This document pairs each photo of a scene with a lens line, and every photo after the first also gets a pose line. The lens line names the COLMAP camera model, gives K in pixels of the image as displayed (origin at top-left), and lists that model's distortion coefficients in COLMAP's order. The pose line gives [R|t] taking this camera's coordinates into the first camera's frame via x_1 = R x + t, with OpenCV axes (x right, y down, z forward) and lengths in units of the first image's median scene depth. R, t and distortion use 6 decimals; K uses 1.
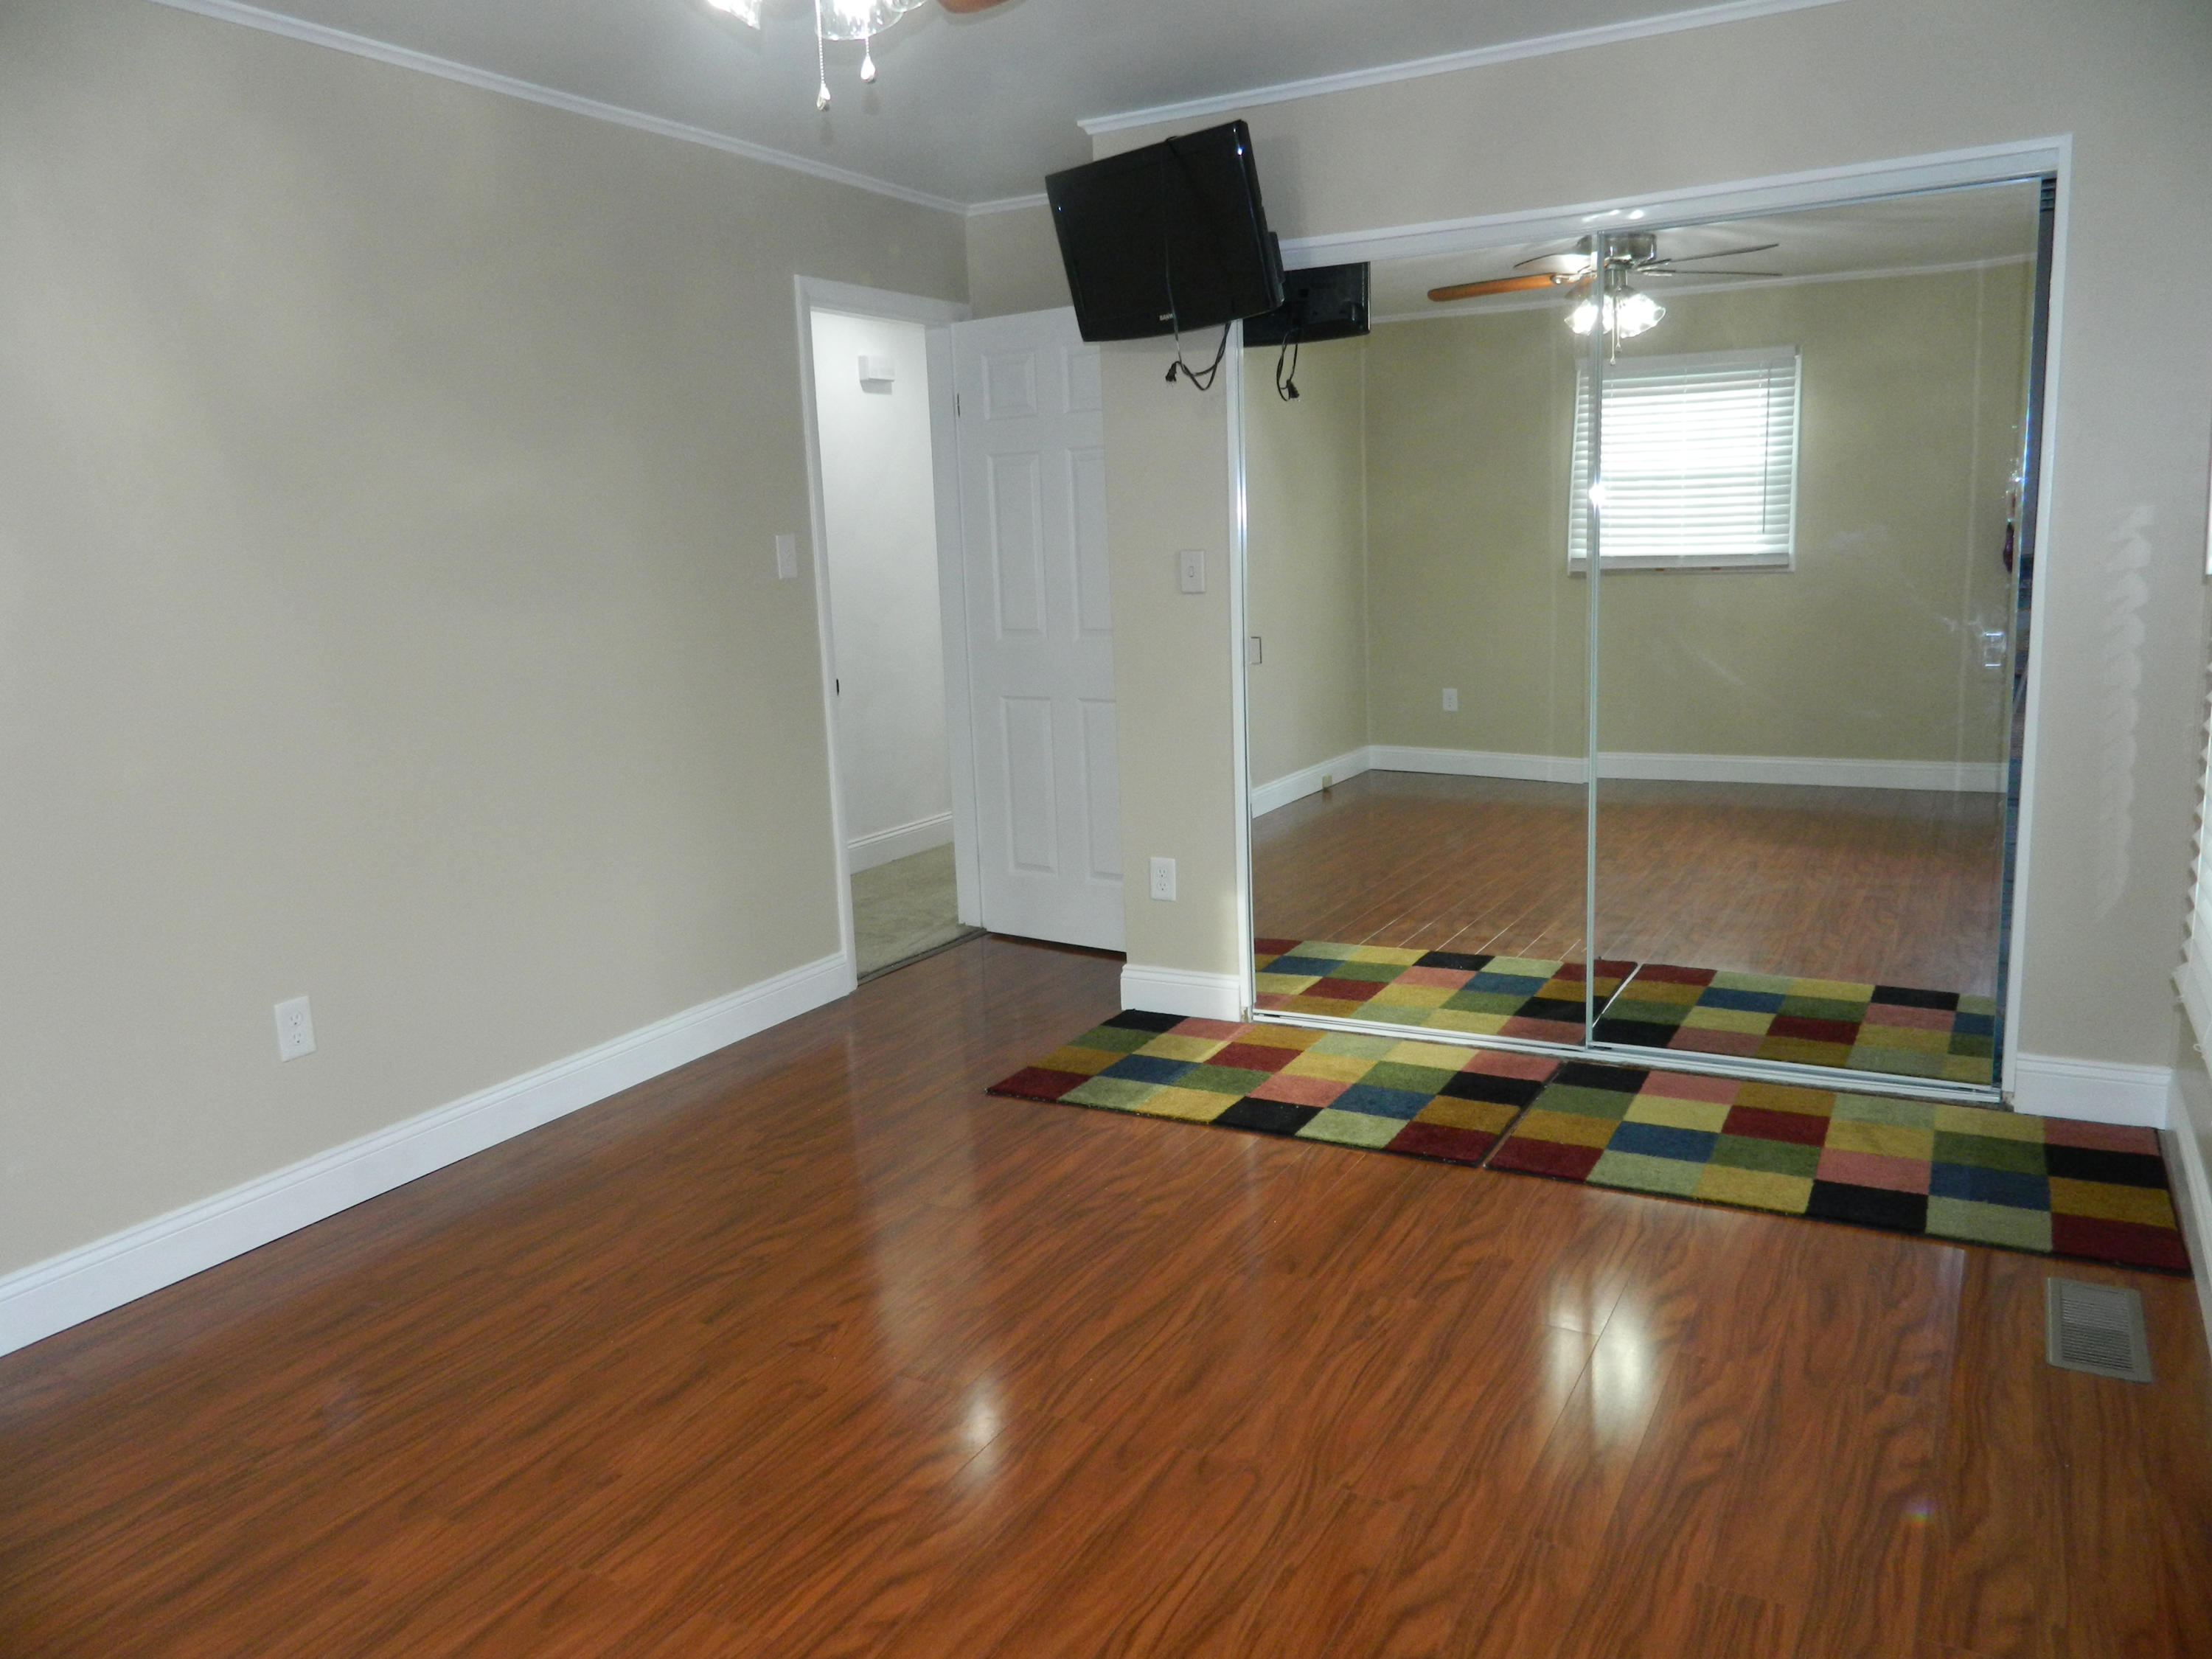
lens RADIAL K [[1634.1, 0, 1099.1], [0, 1634.1, 812.8], [0, 0, 1]] dist [0.003408, -0.001054]
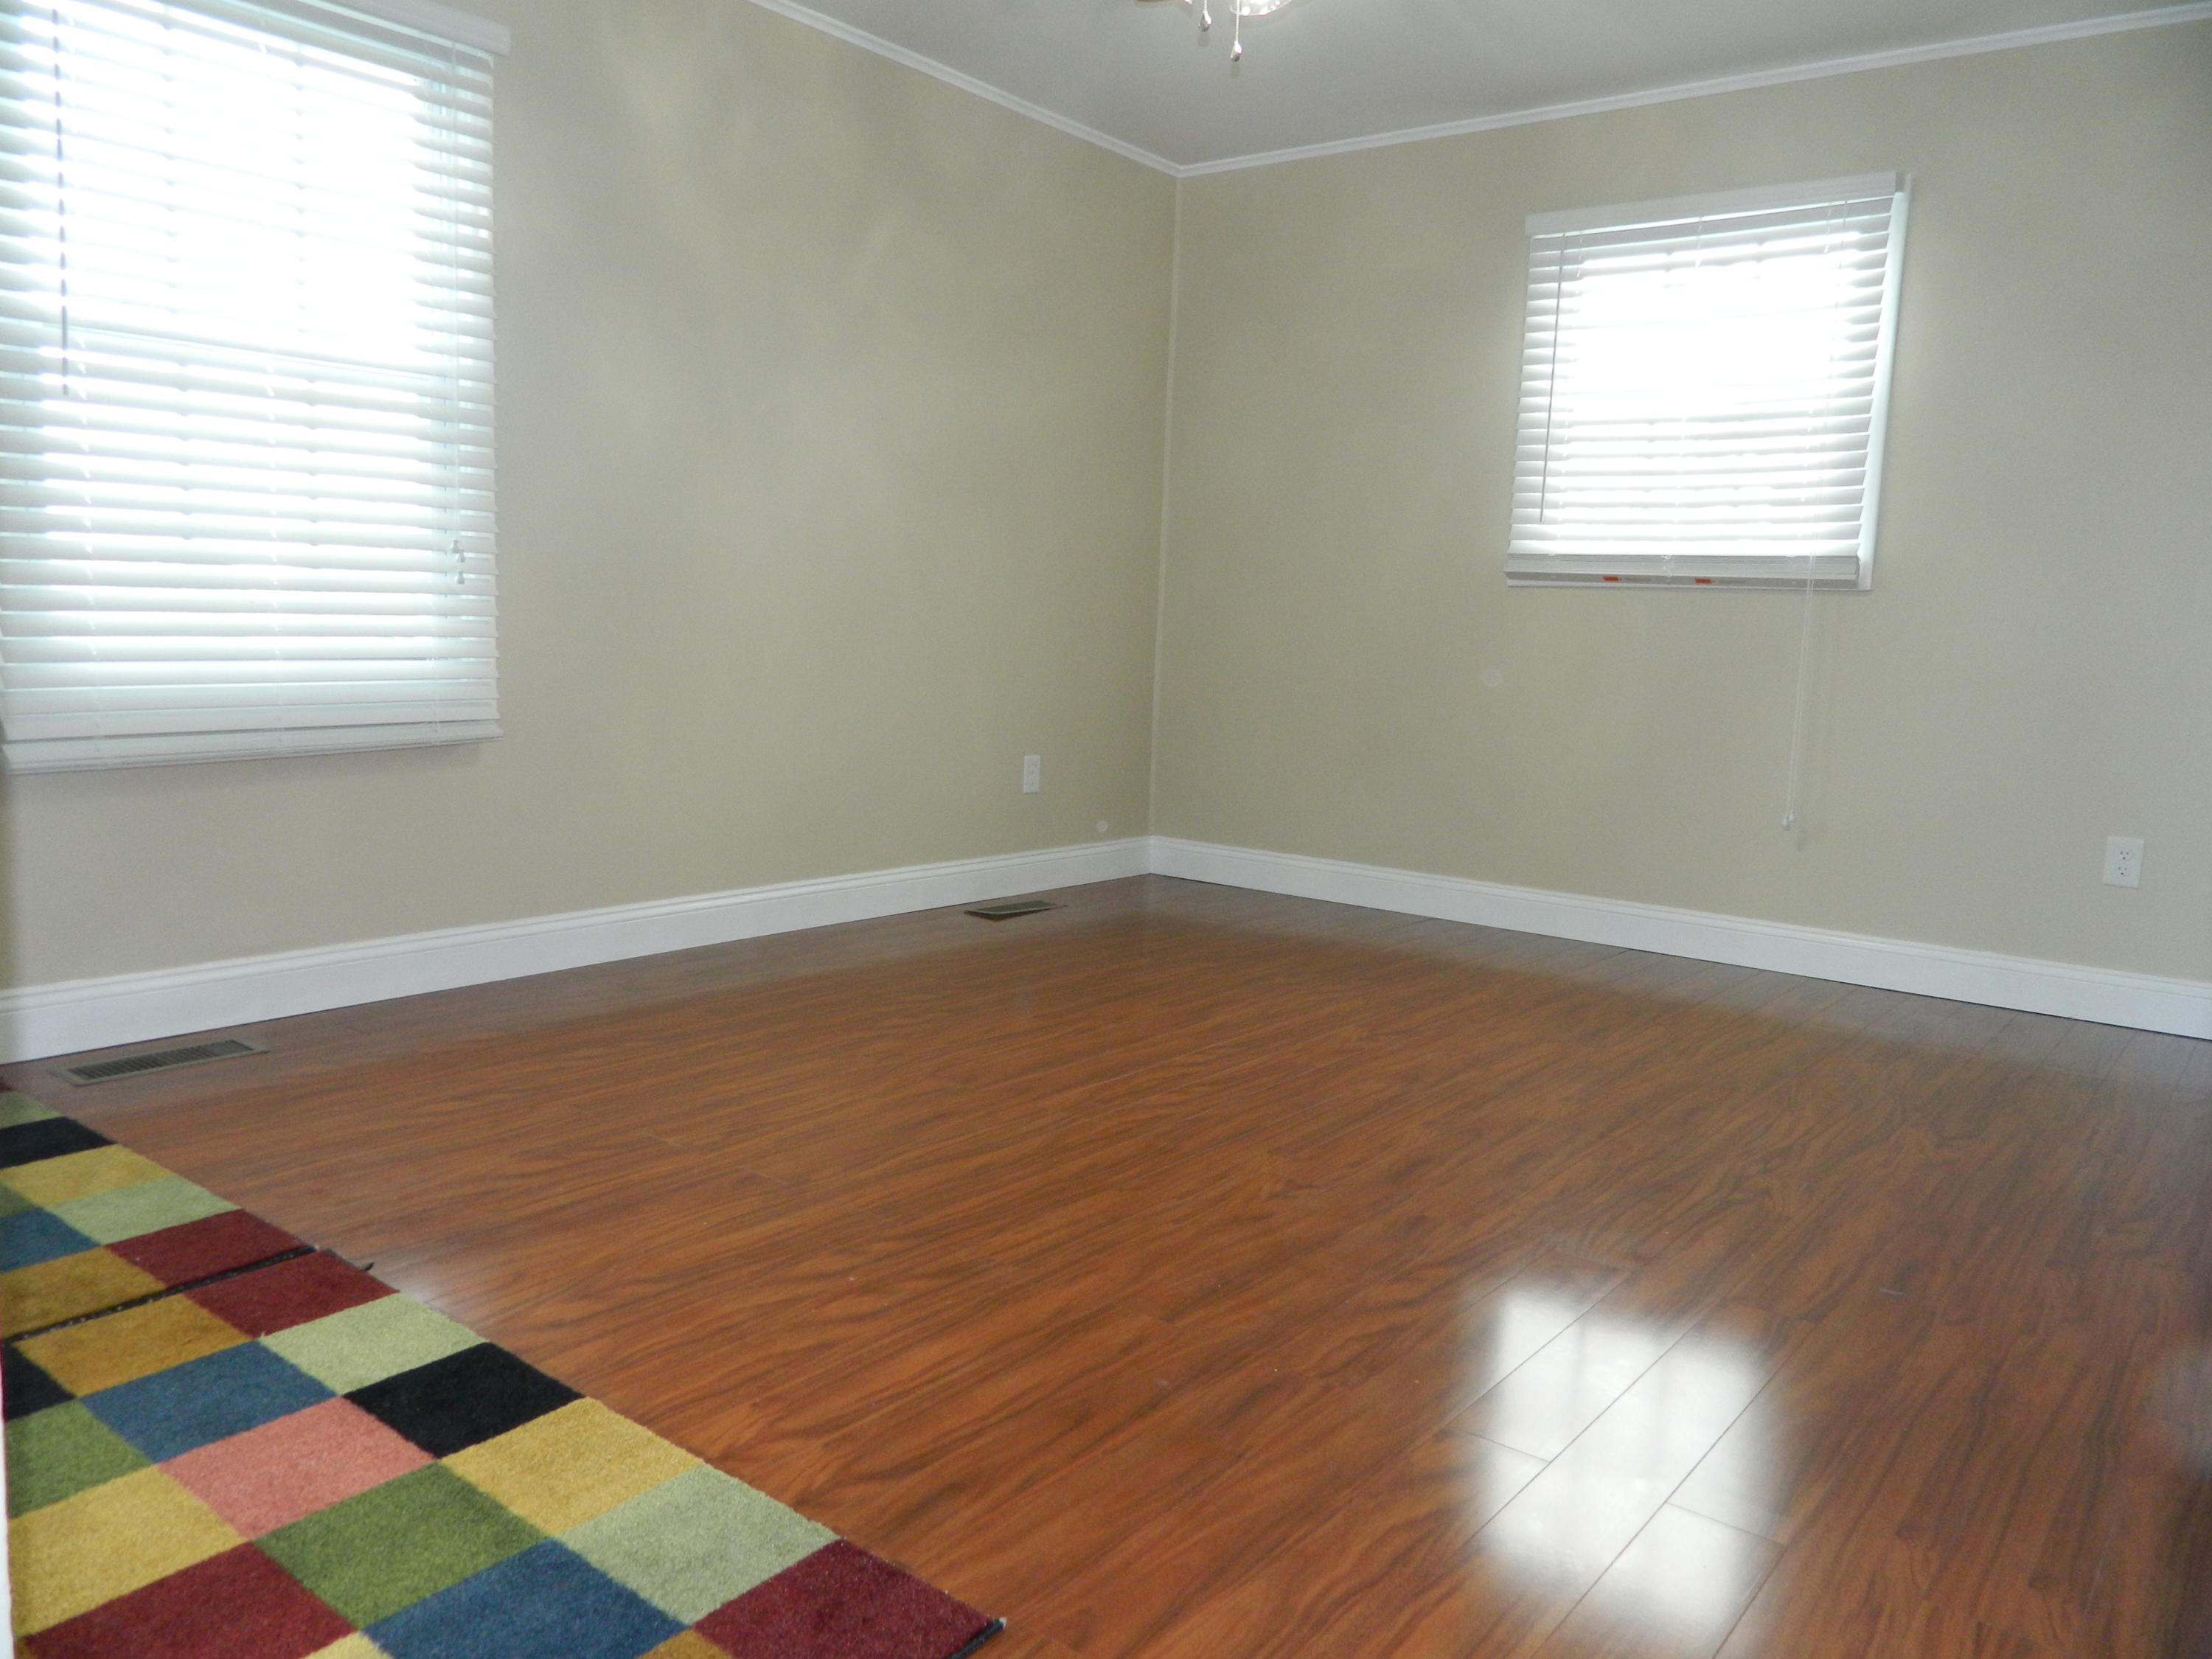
lens RADIAL K [[1634.1, 0, 1099.1], [0, 1634.1, 812.8], [0, 0, 1]] dist [0.003408, -0.001054]
pose [[-0.987486, -0.015570, 0.156938, -0.209660], [0.030257, 0.957924, 0.285423, -0.155434], [-0.154778, 0.286600, -0.945465, 1.855505]]
